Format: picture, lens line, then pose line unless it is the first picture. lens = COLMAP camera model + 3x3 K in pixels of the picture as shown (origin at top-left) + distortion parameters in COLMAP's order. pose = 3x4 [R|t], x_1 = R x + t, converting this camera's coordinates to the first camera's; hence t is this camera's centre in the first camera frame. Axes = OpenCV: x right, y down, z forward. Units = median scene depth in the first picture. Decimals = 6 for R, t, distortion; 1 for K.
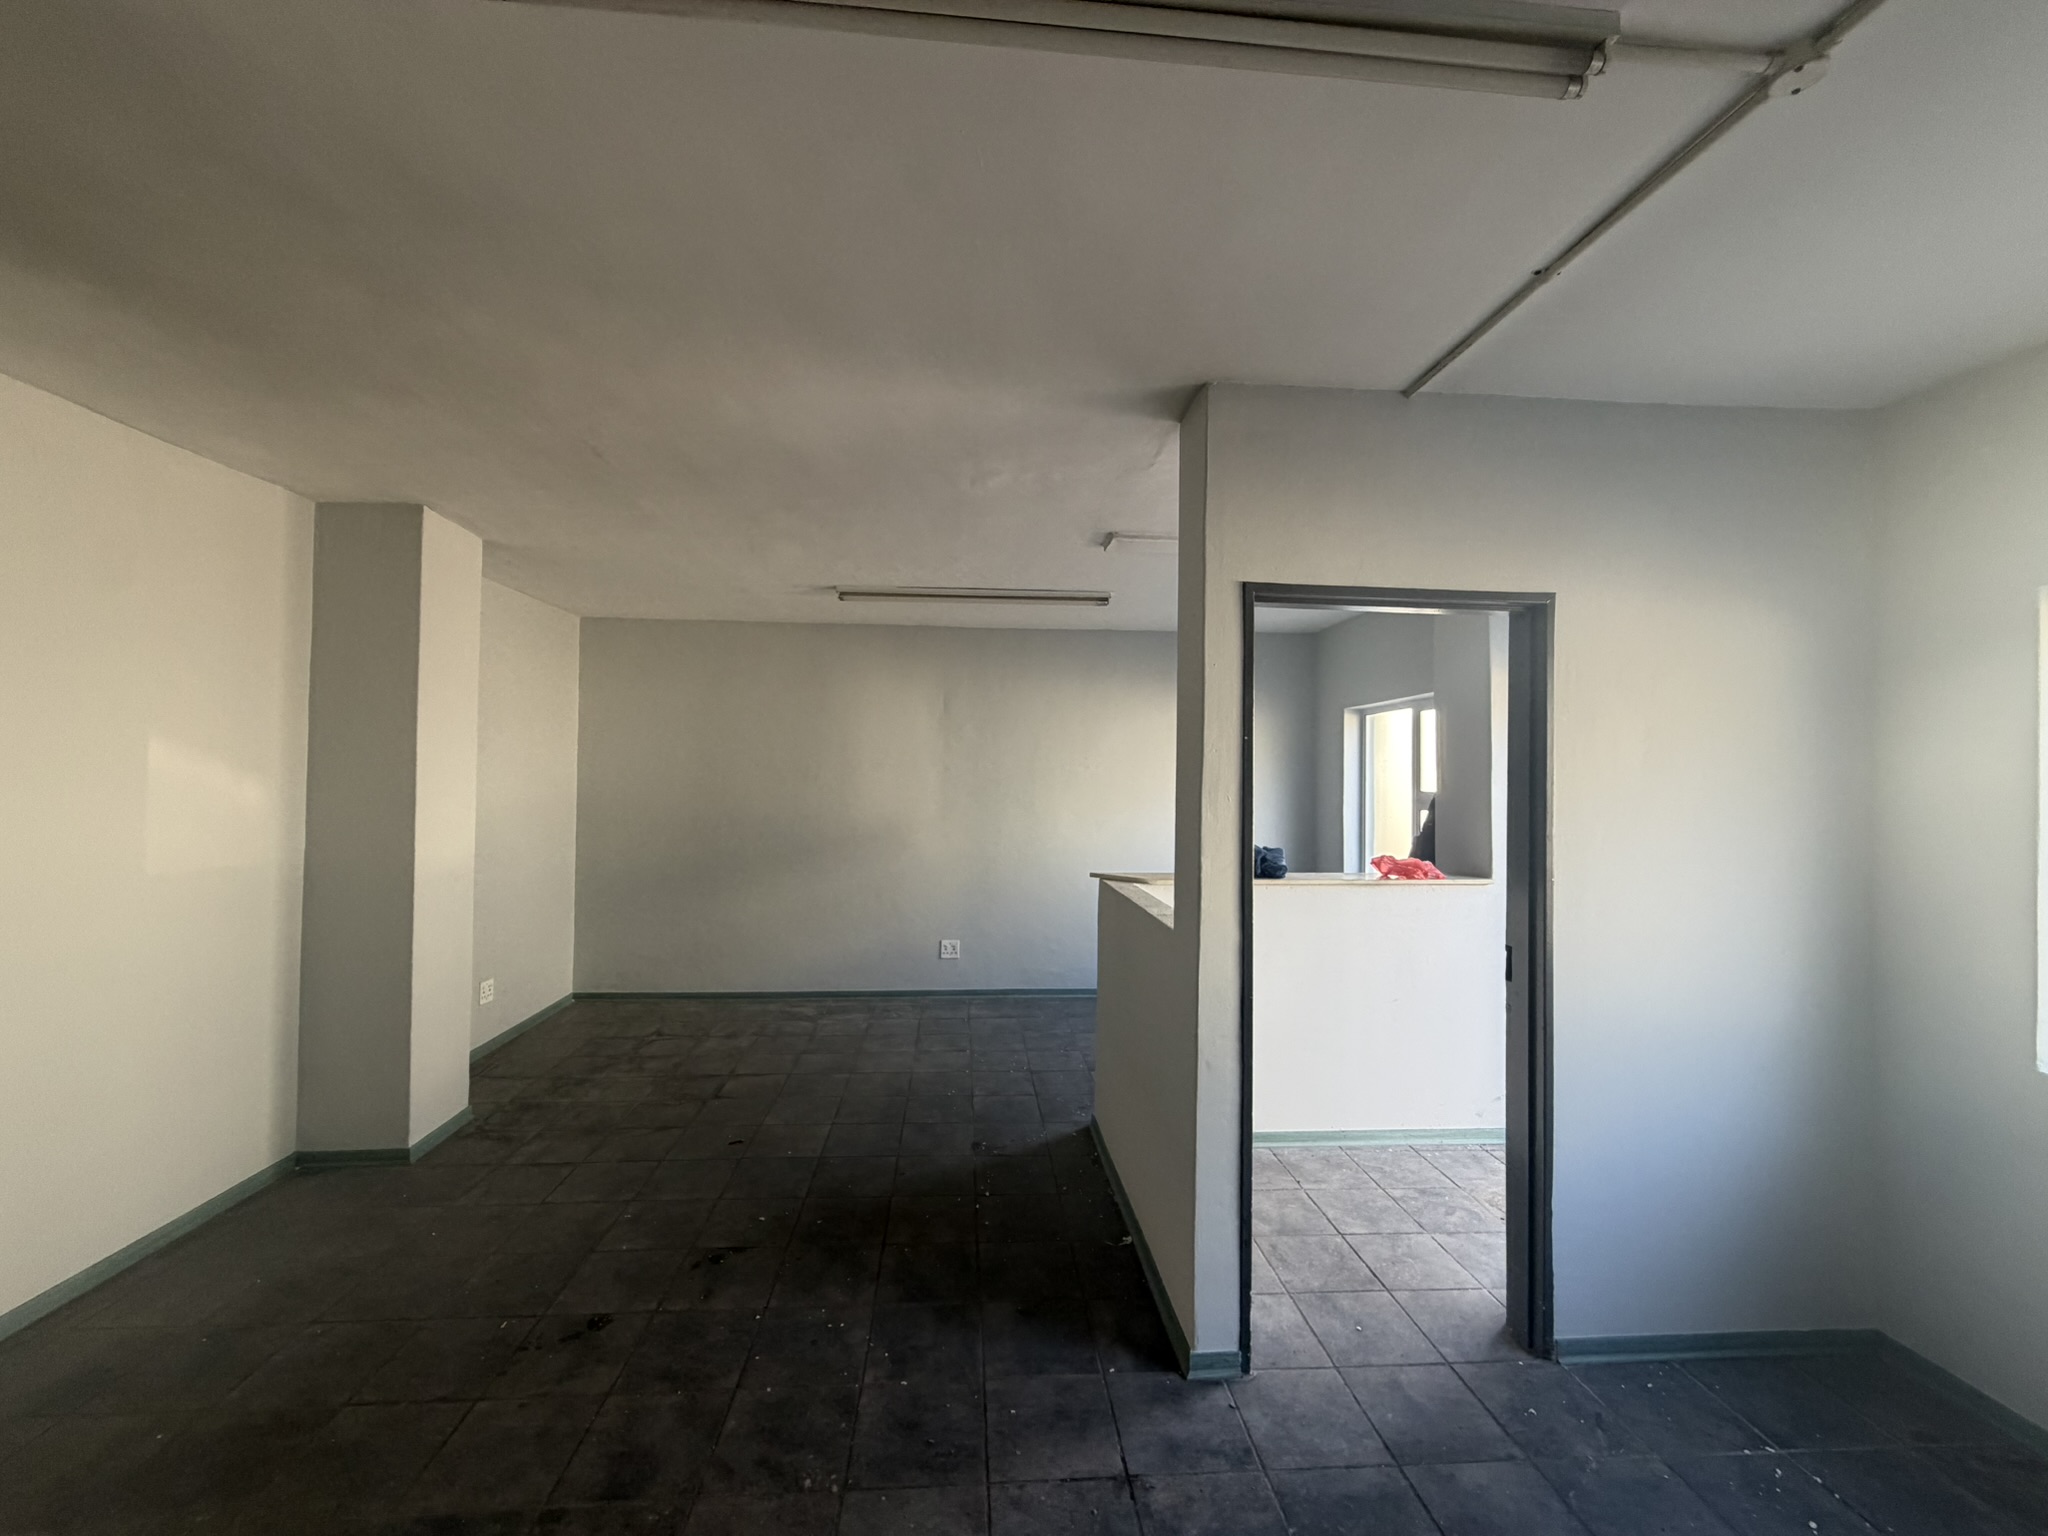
lens RADIAL K [[817.6, 0, 1027.2], [0, 817.6, 767.9], [0, 0, 1]] dist [0.000134, -0.000080]
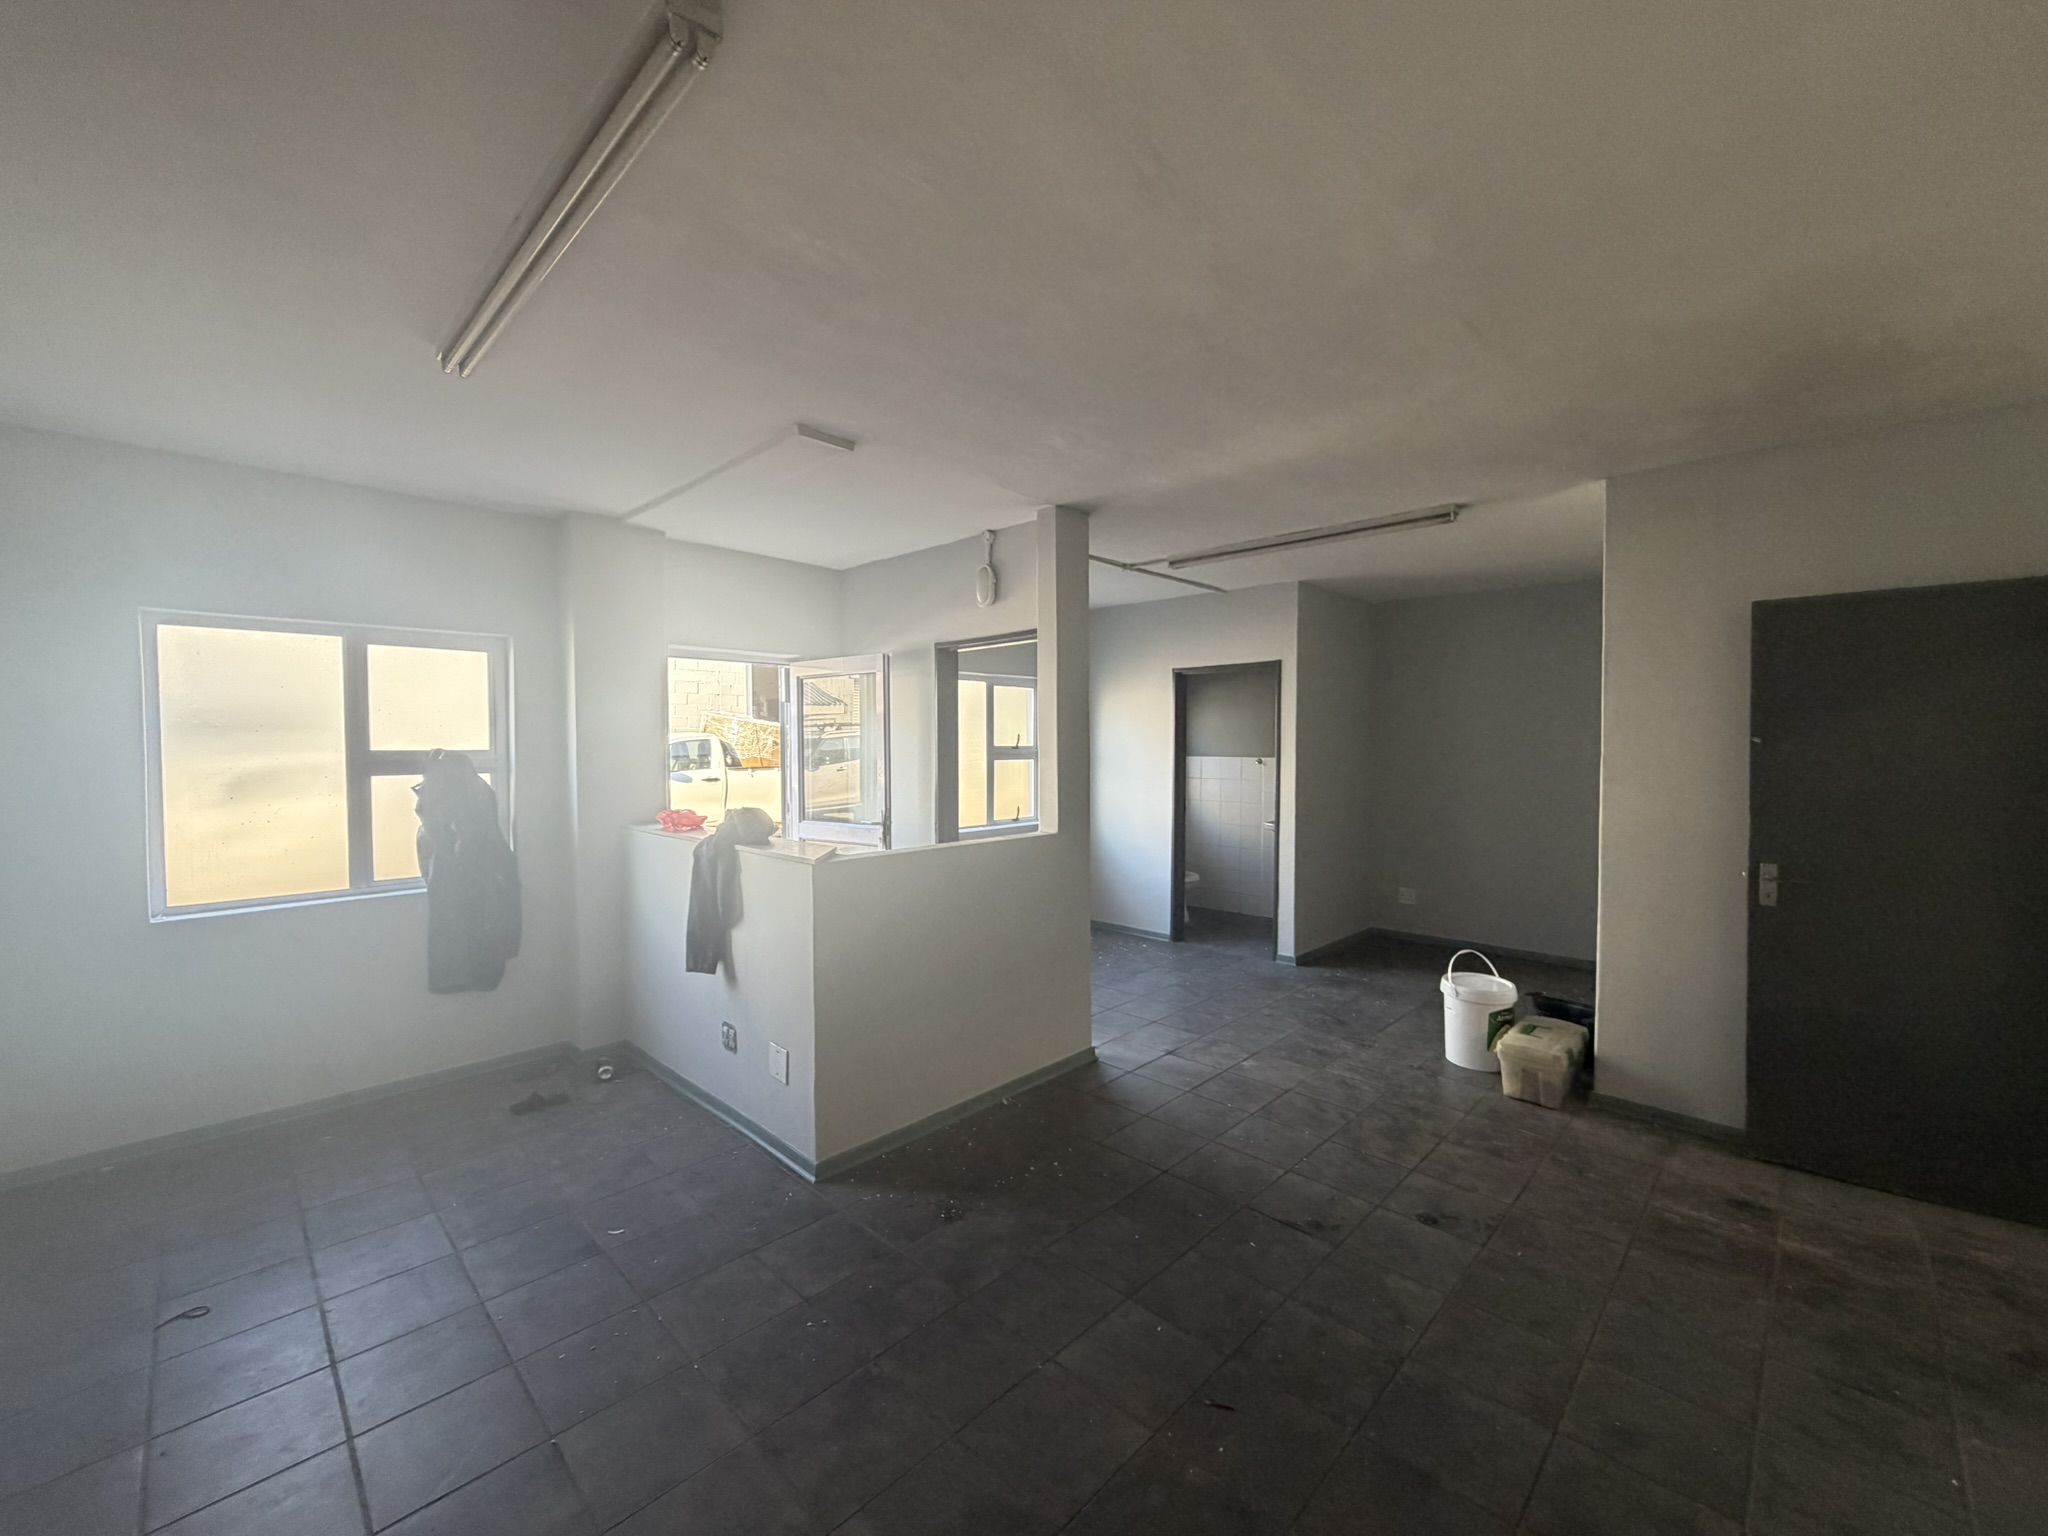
lens RADIAL K [[817.6, 0, 1017.2], [0, 817.6, 762.7], [0, 0, 1]] dist [0.000134, -0.000080]
pose [[-0.650612, -0.026010, 0.758964, -0.735446], [-0.017198, 0.999662, 0.019517, 0.024511], [-0.759215, -0.000355, -0.650840, 1.600137]]
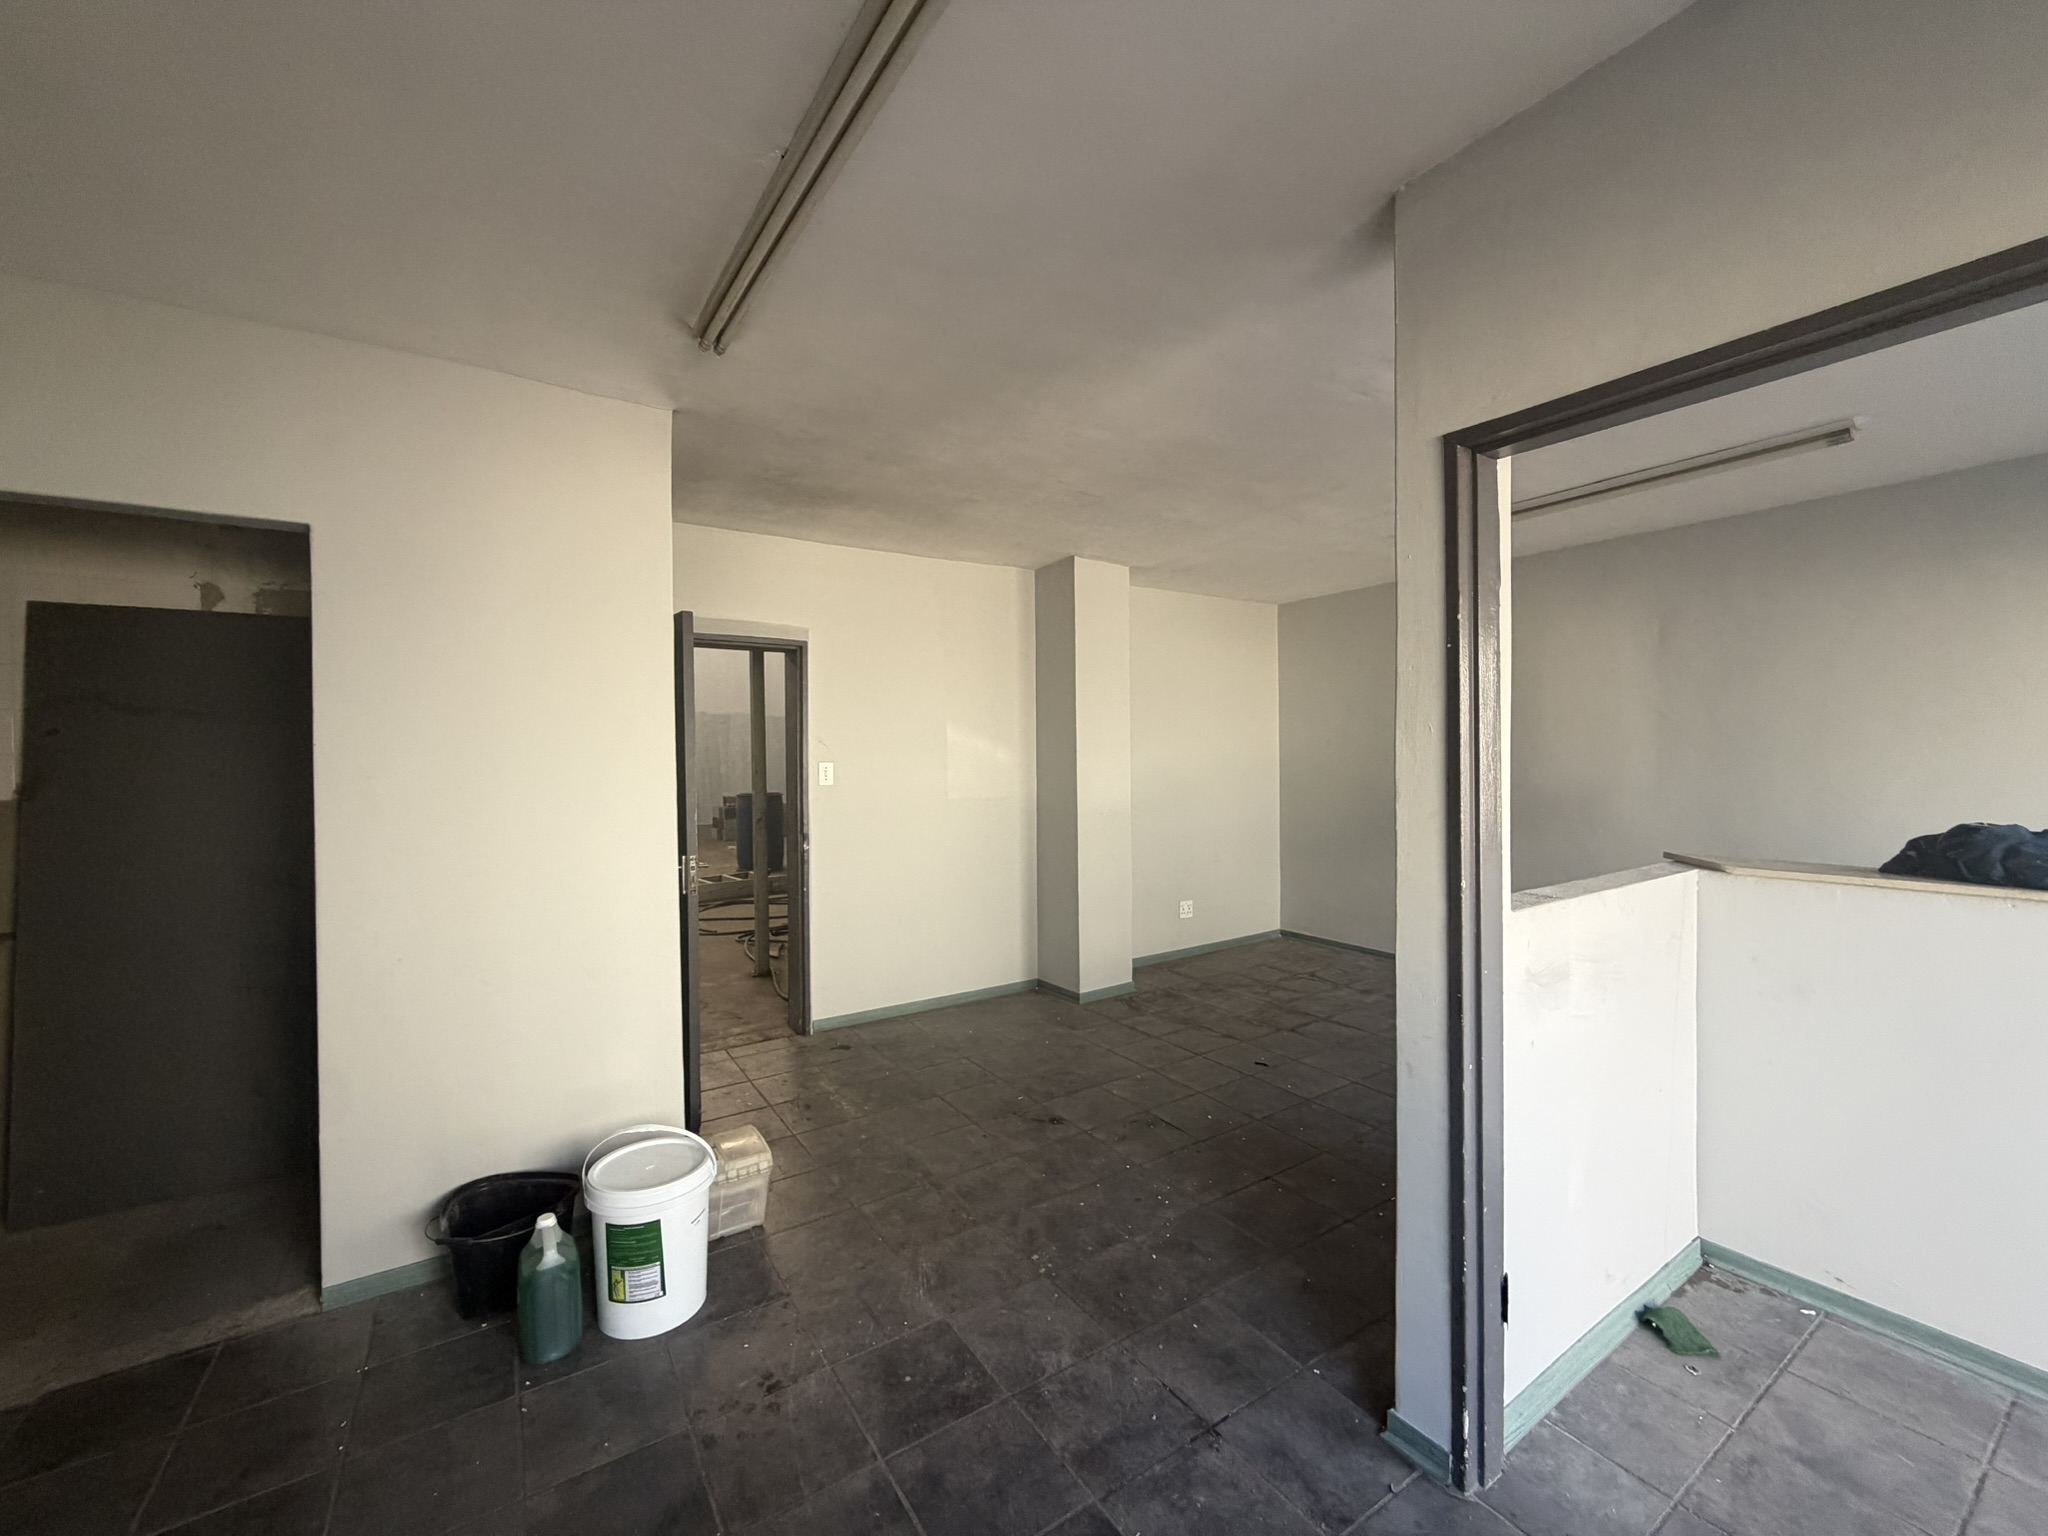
lens RADIAL K [[817.6, 0, 1015.7], [0, 817.6, 766.8], [0, 0, 1]] dist [0.000134, -0.000080]
pose [[0.482237, -0.004770, -0.876028, 0.502466], [0.028239, 0.999550, 0.010102, 0.037722], [0.875585, -0.029610, 0.482155, 0.203616]]
